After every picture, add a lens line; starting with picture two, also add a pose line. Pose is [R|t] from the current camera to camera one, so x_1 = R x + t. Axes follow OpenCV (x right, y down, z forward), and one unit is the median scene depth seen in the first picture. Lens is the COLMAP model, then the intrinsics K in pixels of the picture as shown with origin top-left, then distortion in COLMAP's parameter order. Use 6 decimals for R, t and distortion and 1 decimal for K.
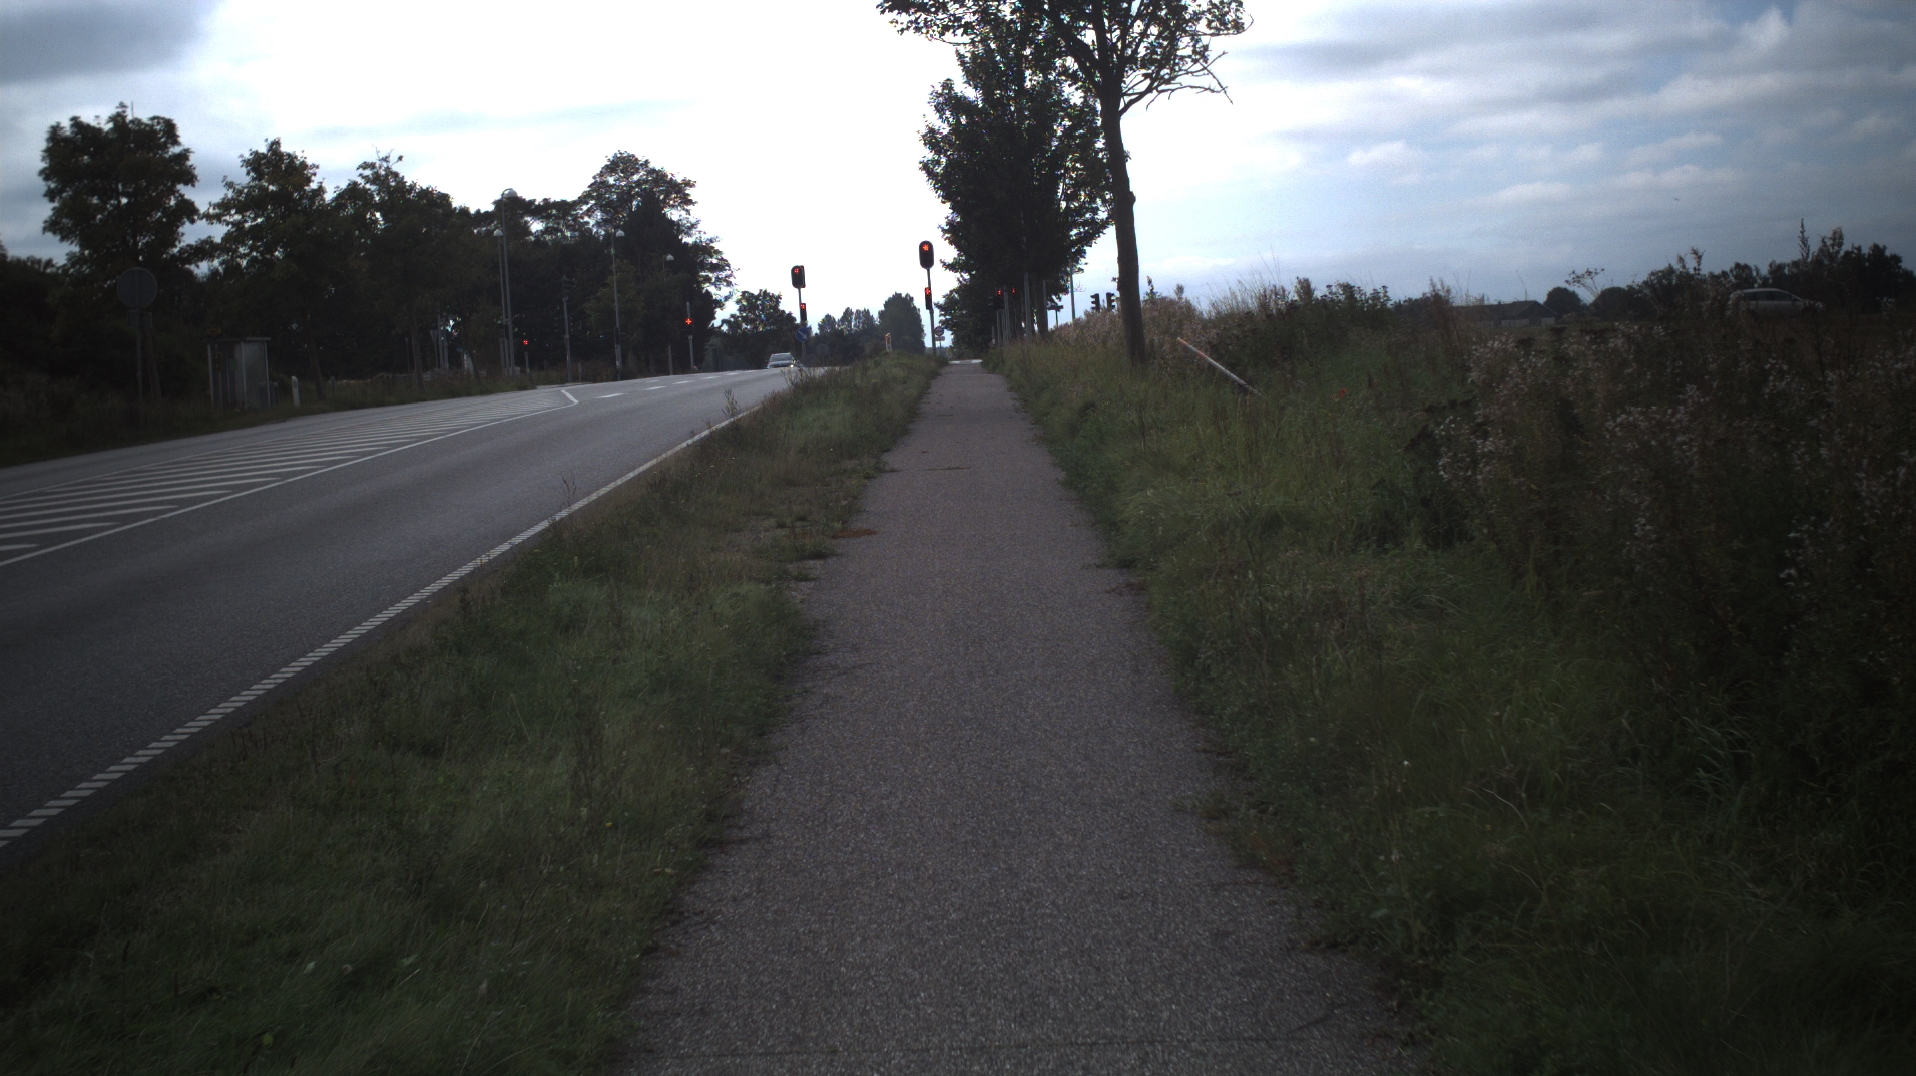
lens RADIAL K [[3348.2, 0, 958.0], [0, 3348.2, 538.0], [0, 0, 1]] dist [-0.222344, 0.079291]
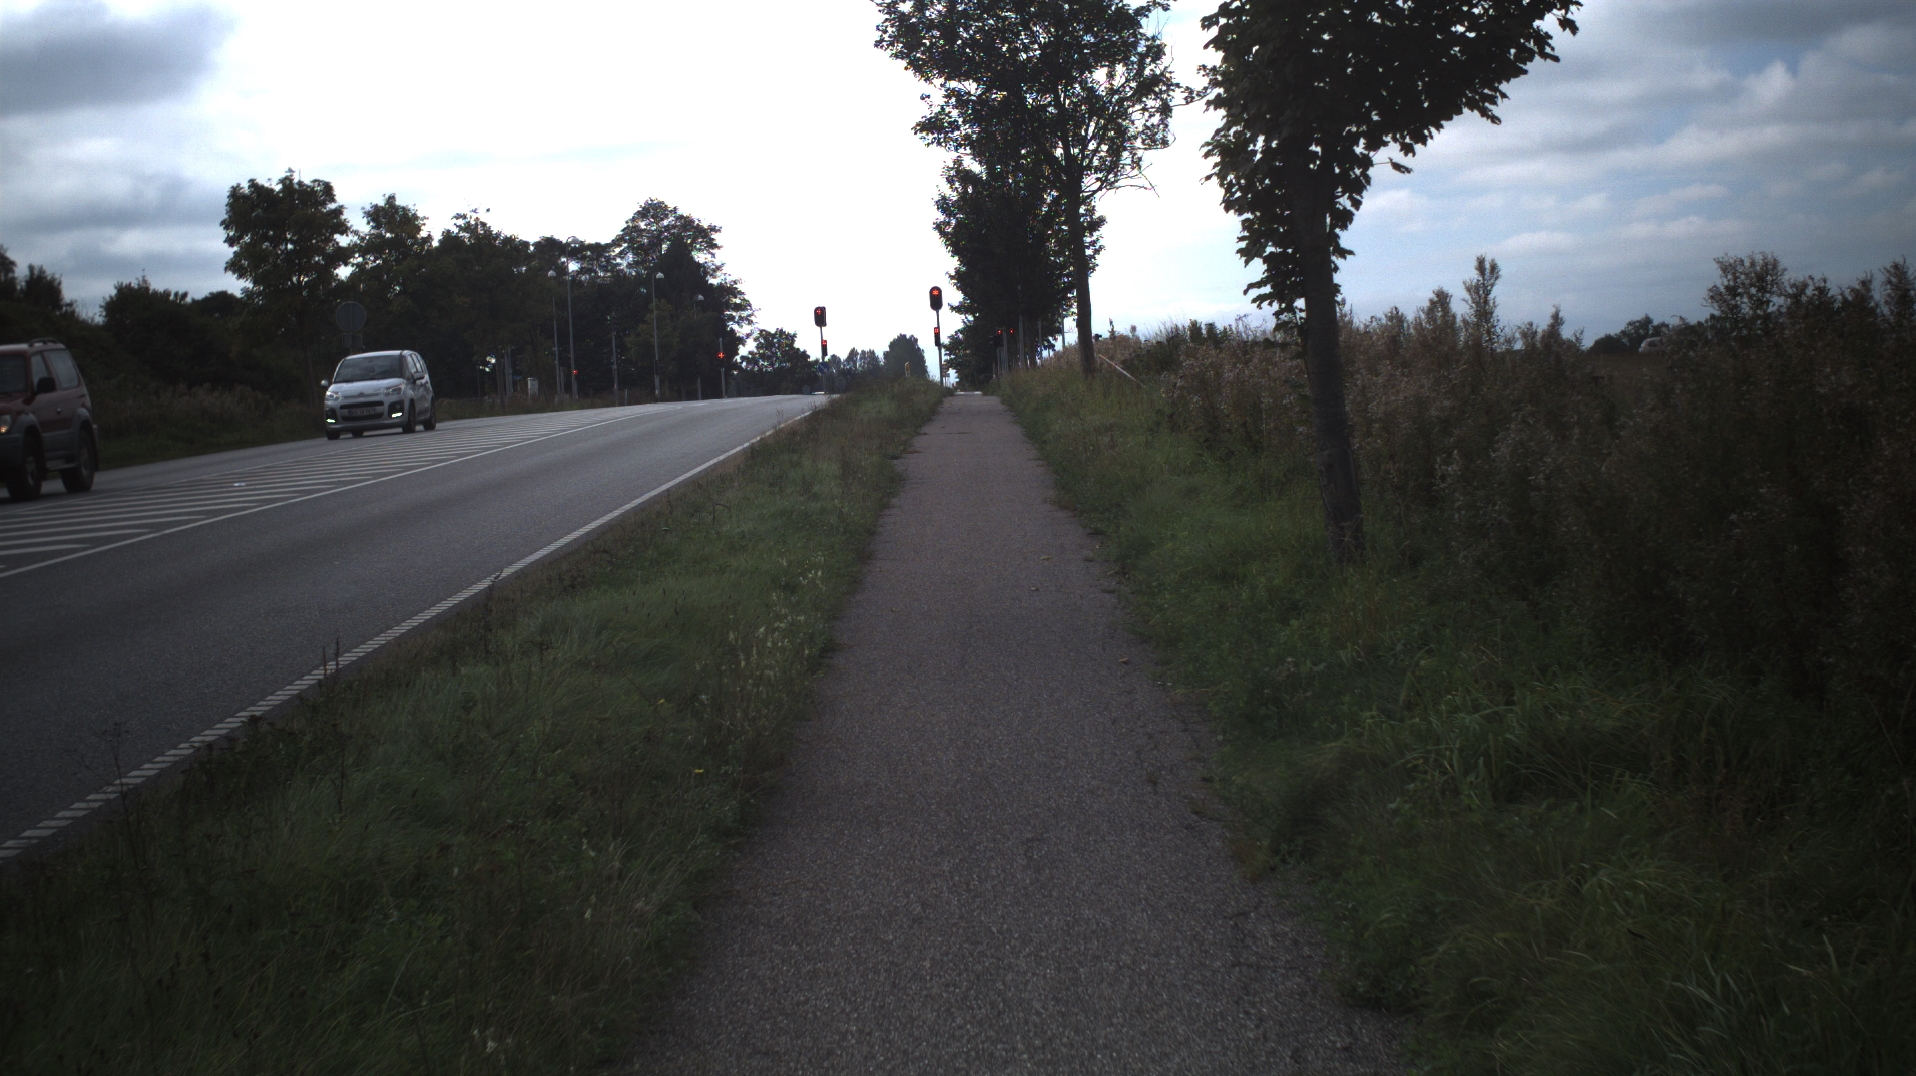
lens RADIAL K [[3348.2, 0, 958.0], [0, 3348.2, 538.0], [0, 0, 1]] dist [-0.222344, 0.079291]
pose [[0.999923, 0.012418, -0.000354, -0.000469], [-0.012421, 0.999843, -0.012647, 0.011174], [0.000197, 0.012651, 0.999920, -0.138351]]
